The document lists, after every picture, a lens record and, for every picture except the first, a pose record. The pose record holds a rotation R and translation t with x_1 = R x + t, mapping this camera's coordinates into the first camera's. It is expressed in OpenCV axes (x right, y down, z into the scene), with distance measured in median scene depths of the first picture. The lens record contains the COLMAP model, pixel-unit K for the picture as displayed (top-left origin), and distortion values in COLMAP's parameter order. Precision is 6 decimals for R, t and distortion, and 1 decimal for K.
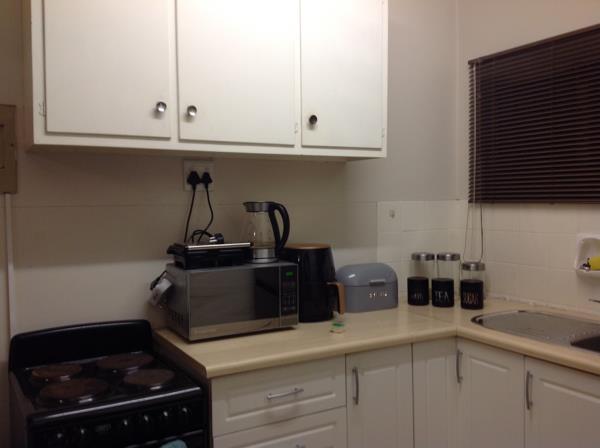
lens RADIAL K [[579.6, 0, 301.9], [0, 579.6, 210.2], [0, 0, 1]] dist [0.144707, -0.001736]
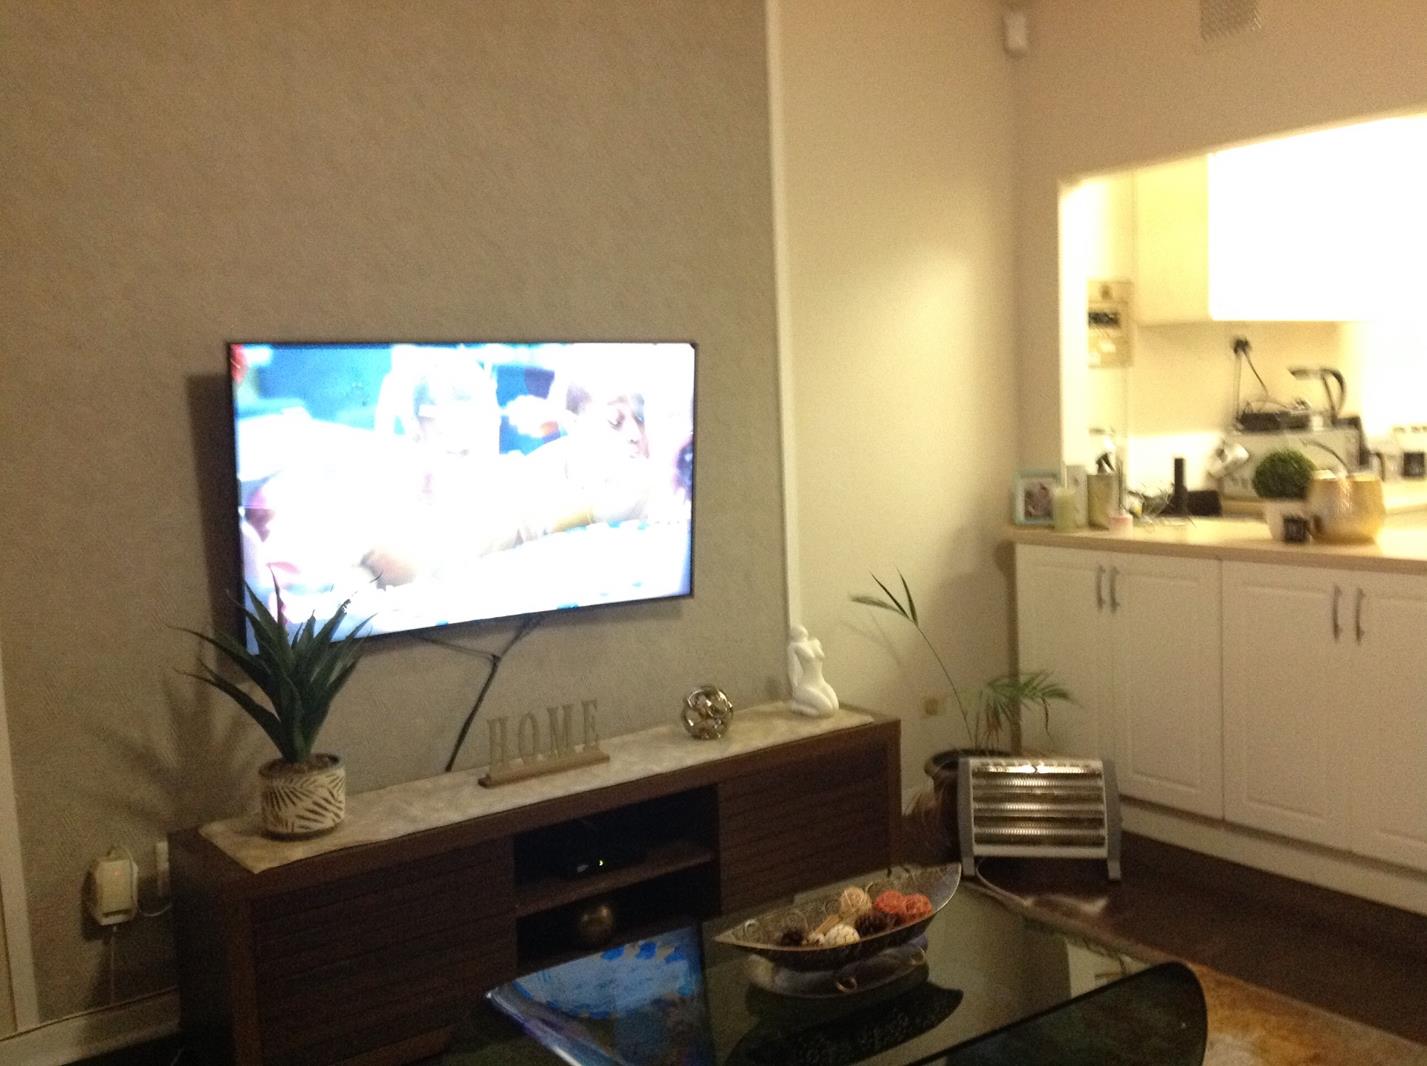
lens RADIAL K [[1341.6, 0, 713.5], [0, 1341.6, 533.0], [0, 0, 1]] dist [0.003768, 0.000172]
pose [[0.996003, -0.044490, 0.077446, -1.250576], [0.038364, 0.996146, 0.078871, 0.045782], [-0.080657, -0.075585, 0.993872, -1.169008]]
